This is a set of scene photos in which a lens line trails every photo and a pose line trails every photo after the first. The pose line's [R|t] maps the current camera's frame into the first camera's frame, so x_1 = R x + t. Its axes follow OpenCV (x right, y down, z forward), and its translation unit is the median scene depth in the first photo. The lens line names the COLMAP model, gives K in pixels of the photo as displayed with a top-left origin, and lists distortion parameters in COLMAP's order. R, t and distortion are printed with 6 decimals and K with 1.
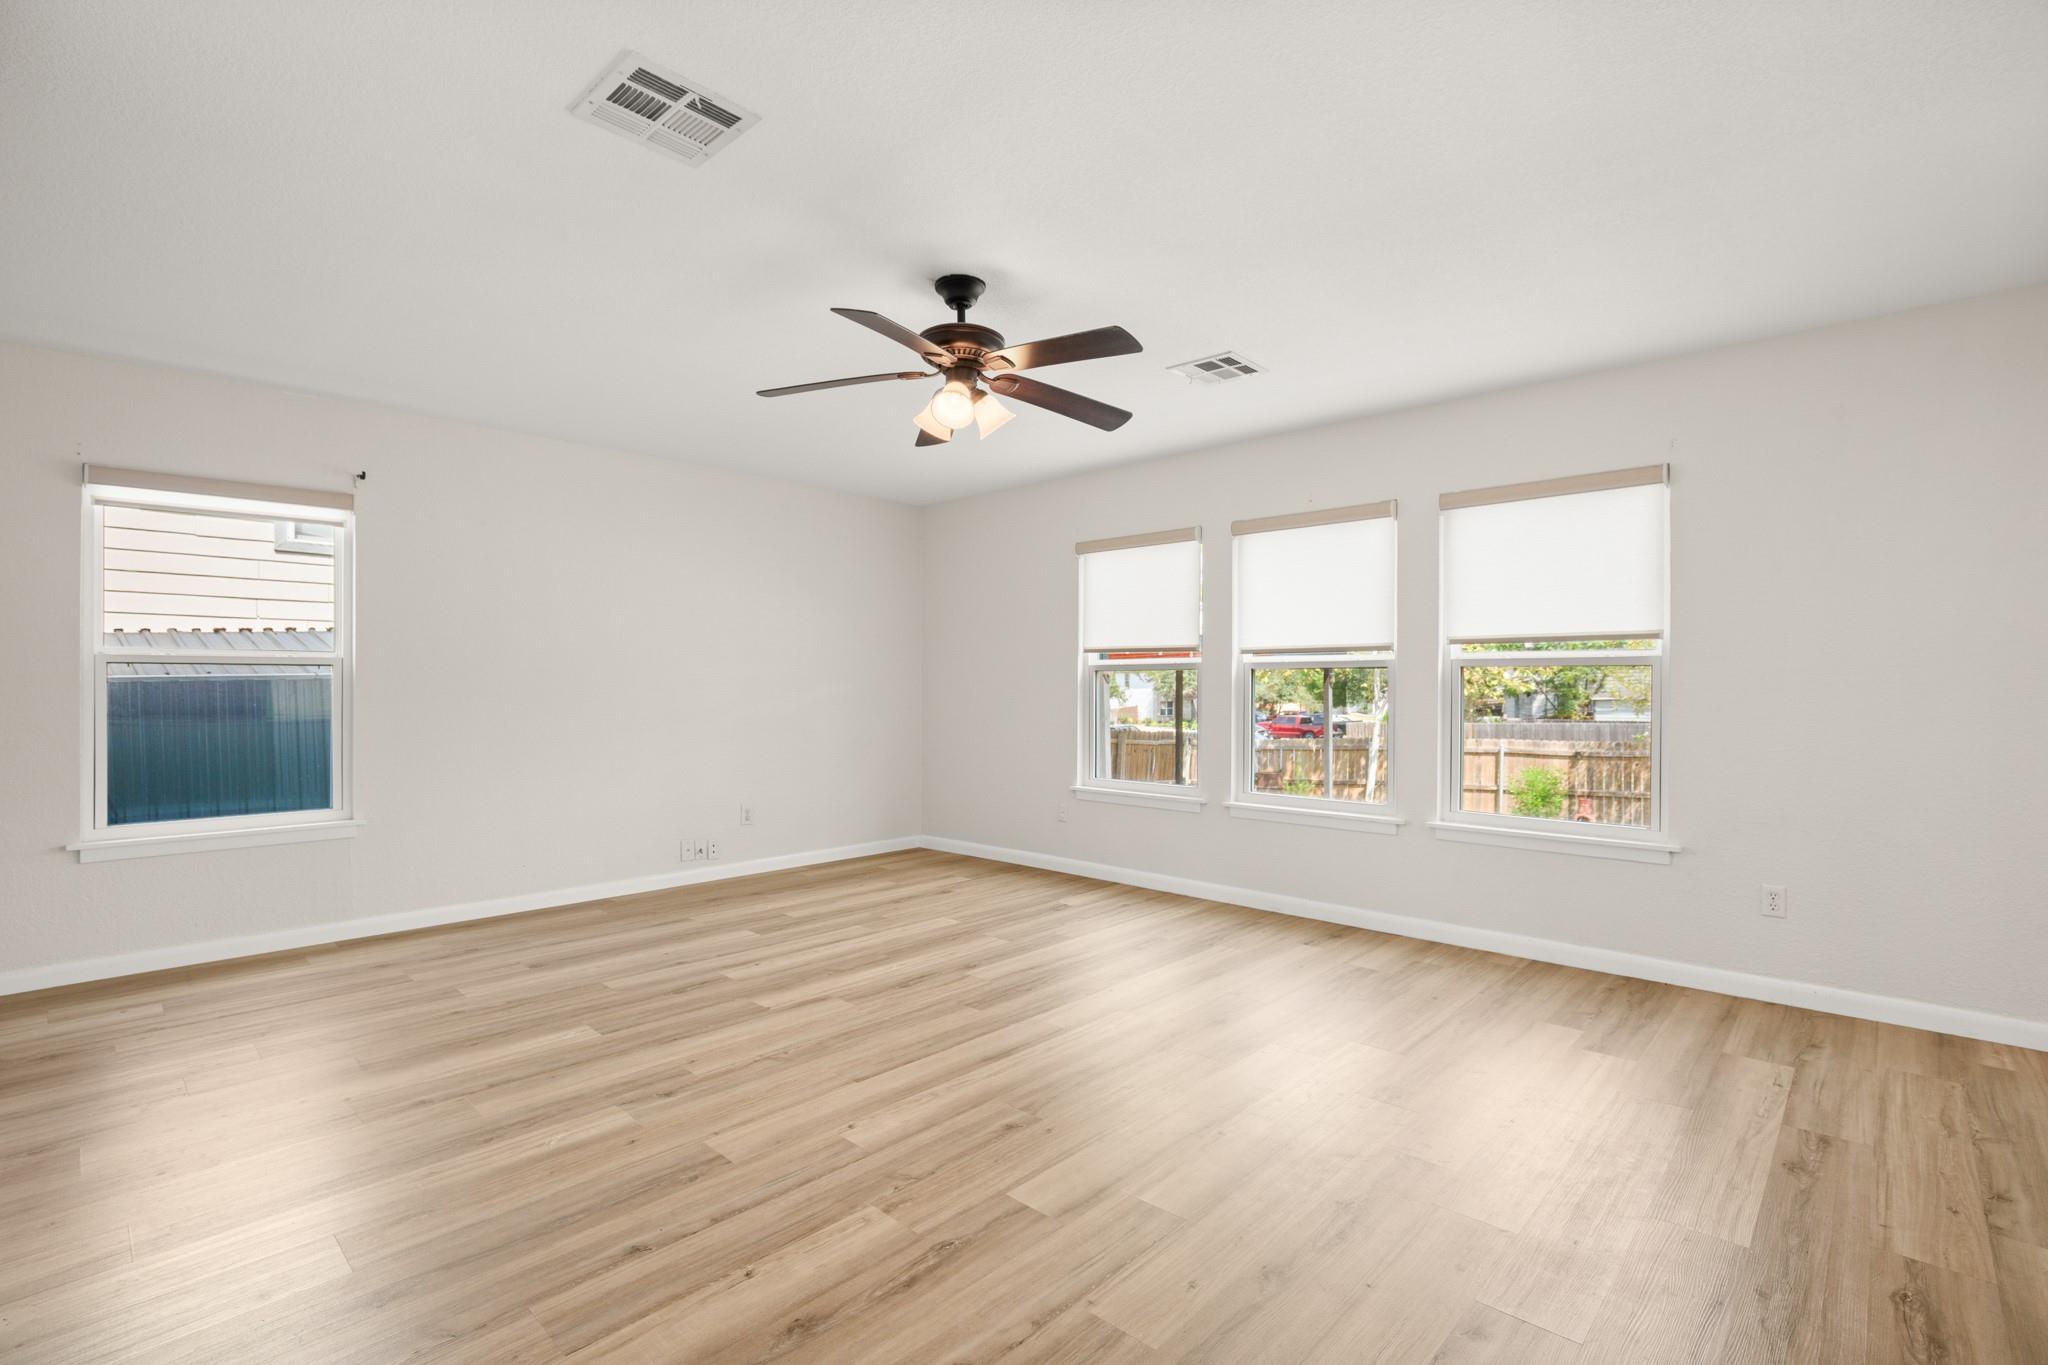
lens RADIAL K [[931.5, 0, 1018.9], [0, 931.5, 688.0], [0, 0, 1]] dist [-0.000655, -0.000135]
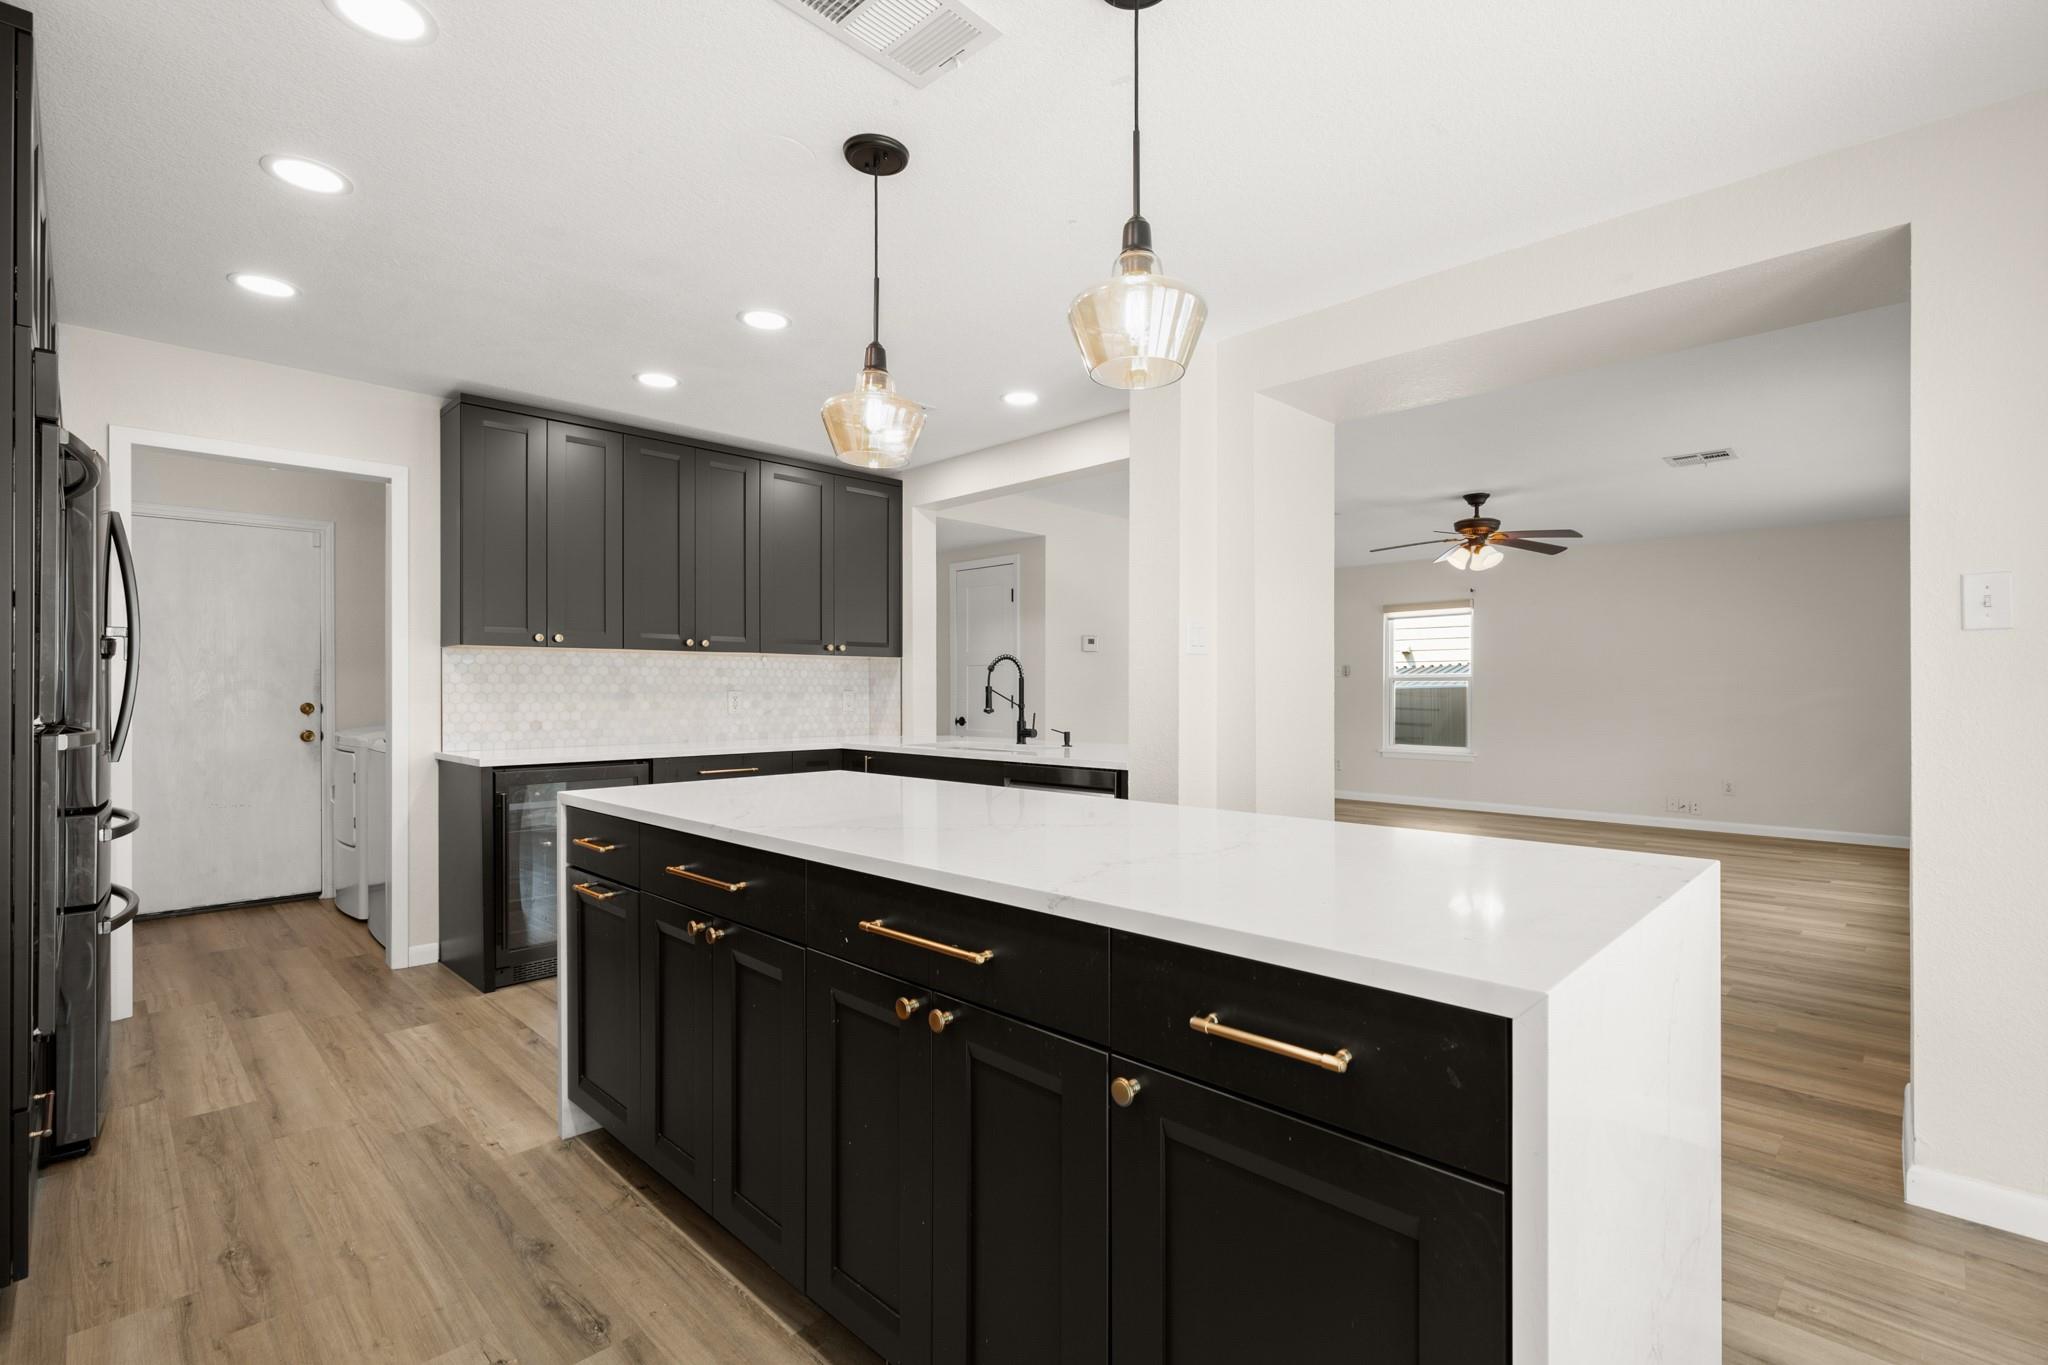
lens RADIAL K [[930.4, 0, 1015.3], [0, 930.4, 683.5], [0, 0, 1]] dist [-0.021696, -0.000039]
pose [[-0.037679, -0.001159, -0.999289, 1.828763], [-0.004124, 0.999991, -0.001004, -0.013314], [0.999281, 0.004083, -0.037684, 0.058022]]
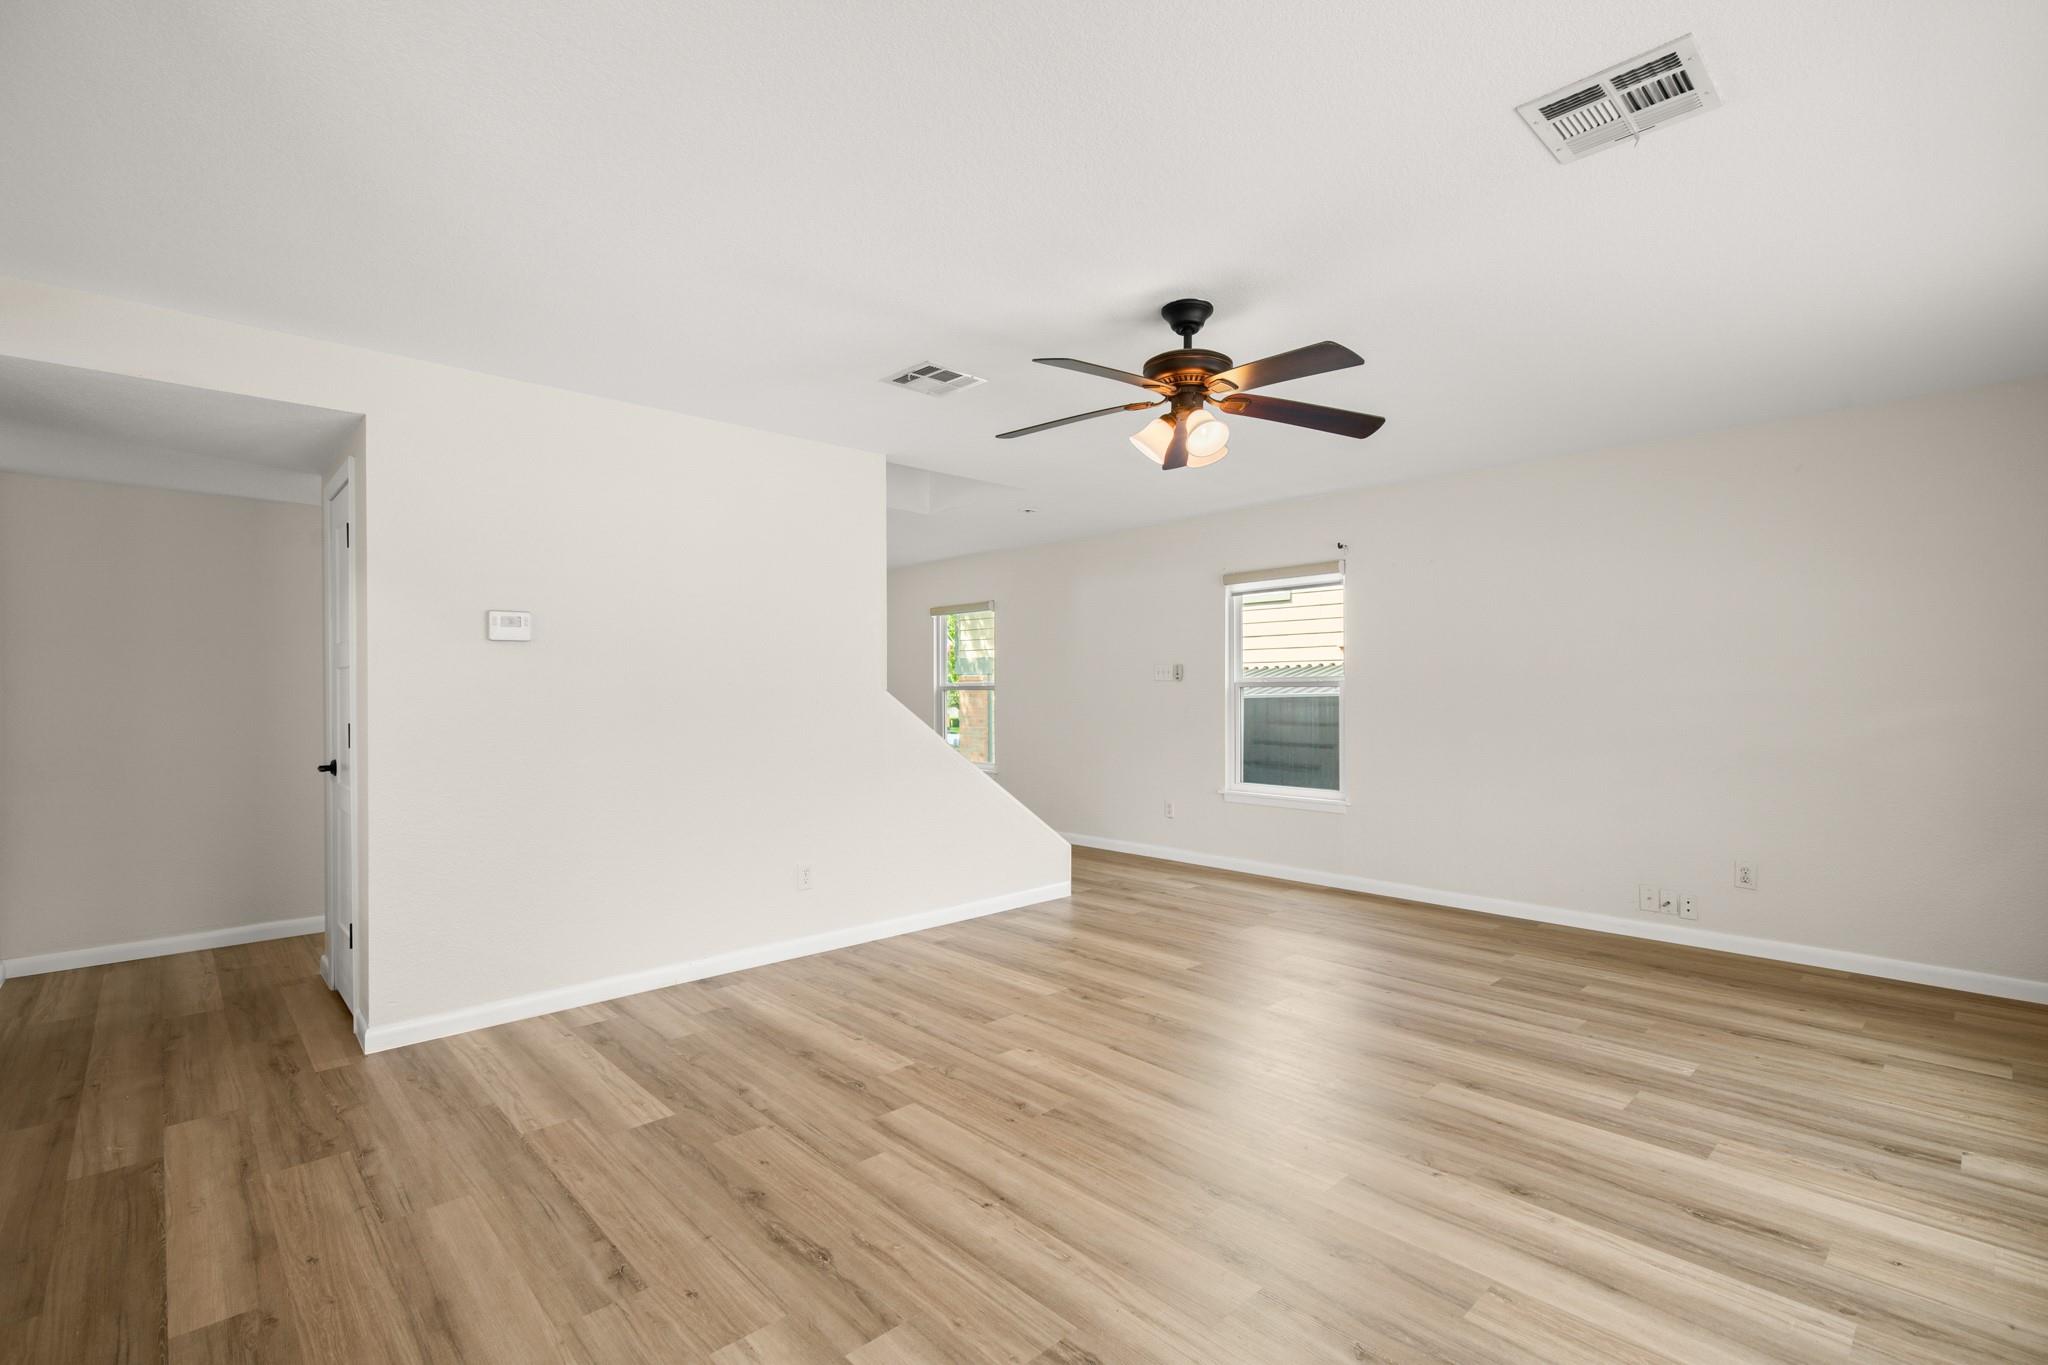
lens RADIAL K [[942.0, 0, 1060.4], [0, 942.0, 690.0], [0, 0, 1]] dist [0.004230, 0.000863]
pose [[-0.033194, 0.002661, -0.999445, 0.856080], [0.001548, 0.999995, 0.002611, -0.029541], [0.999448, -0.001460, -0.033198, 0.816212]]
